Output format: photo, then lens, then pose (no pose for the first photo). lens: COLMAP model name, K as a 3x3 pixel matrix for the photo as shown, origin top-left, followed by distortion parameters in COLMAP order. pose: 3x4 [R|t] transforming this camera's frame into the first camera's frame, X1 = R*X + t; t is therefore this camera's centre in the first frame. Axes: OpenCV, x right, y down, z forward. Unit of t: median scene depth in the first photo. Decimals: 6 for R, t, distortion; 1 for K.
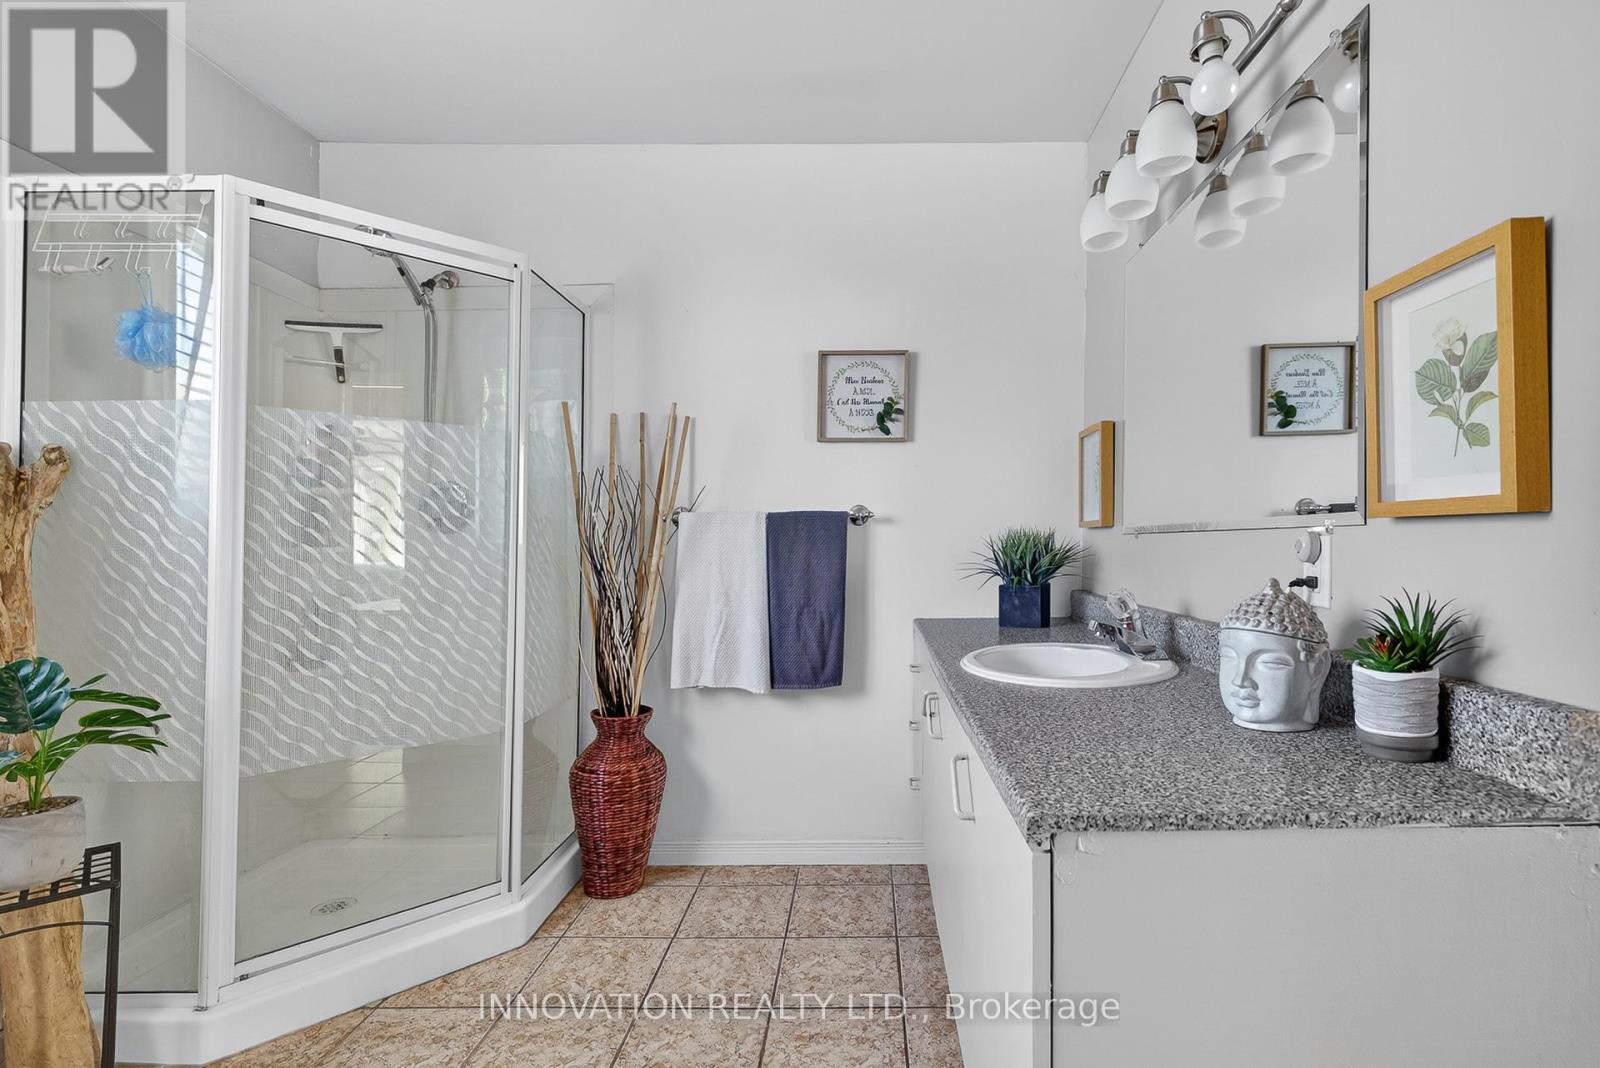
lens RADIAL K [[775.7, 0, 801.8], [0, 775.7, 540.7], [0, 0, 1]] dist [0.000488, 0.000265]
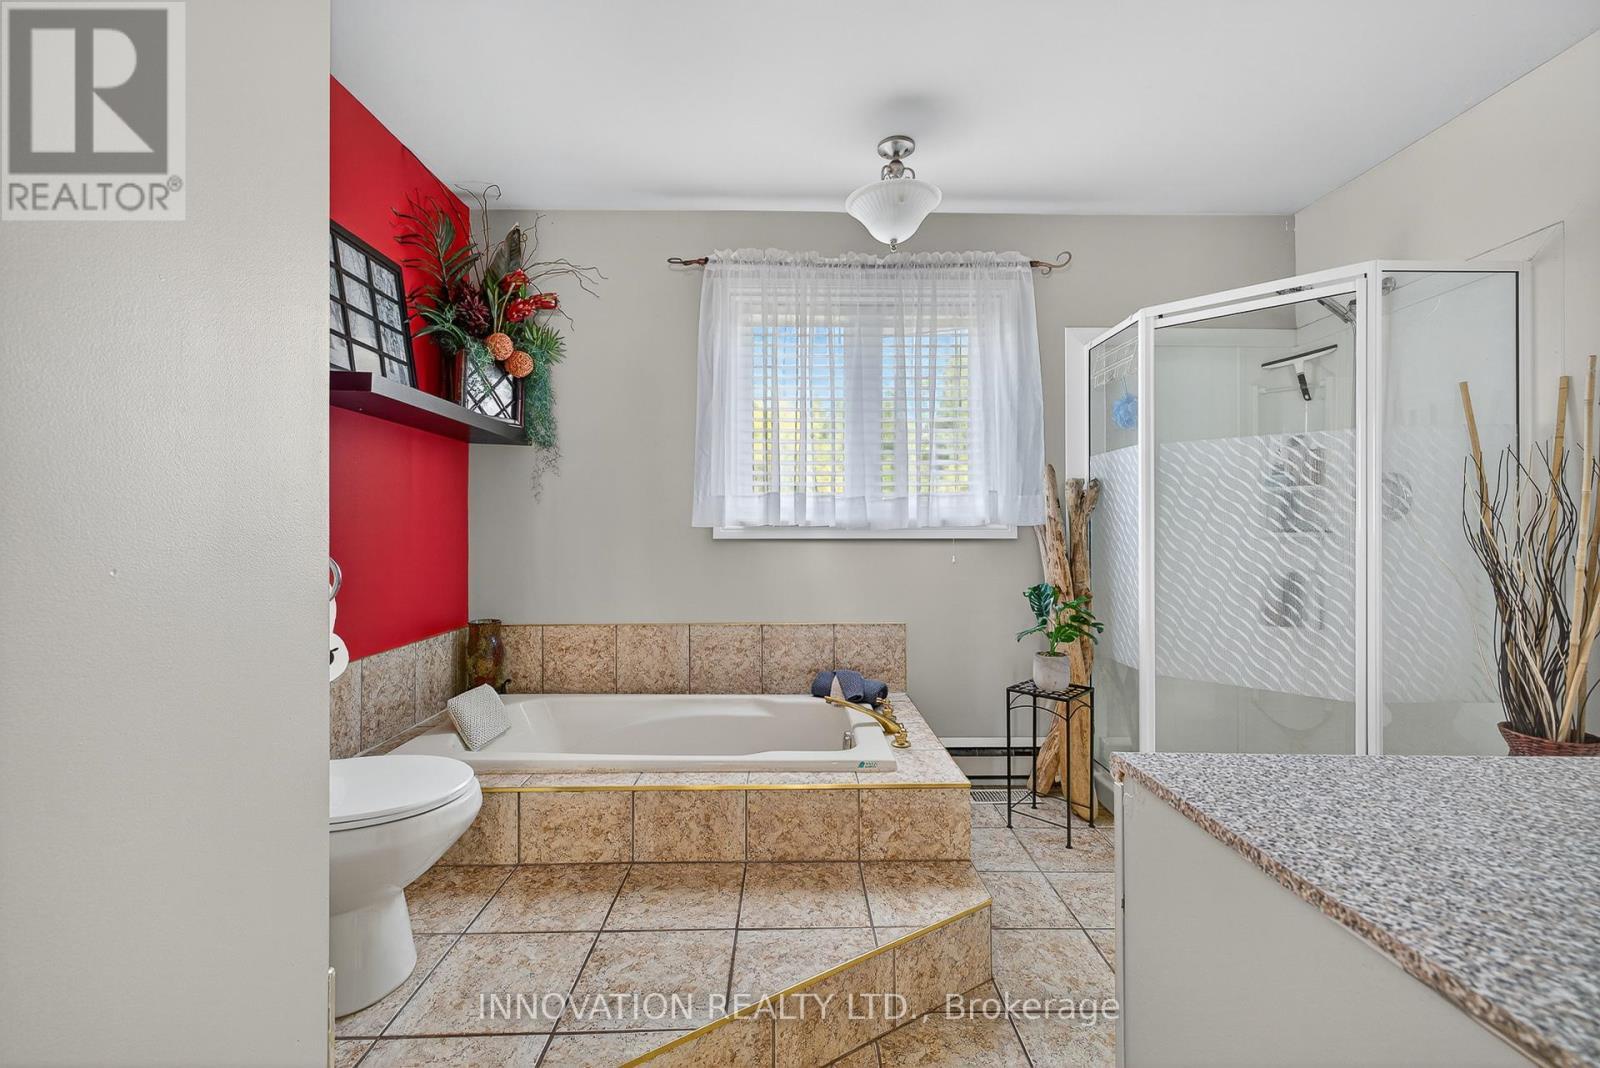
lens RADIAL K [[670.3, 0, 791.0], [0, 670.3, 526.8], [0, 0, 1]] dist [0.000083, 0.000061]
pose [[0.016447, 0.003075, -0.999860, 1.404202], [0.005624, 0.999979, 0.003168, -0.025016], [0.999849, -0.005675, 0.016429, 0.453265]]
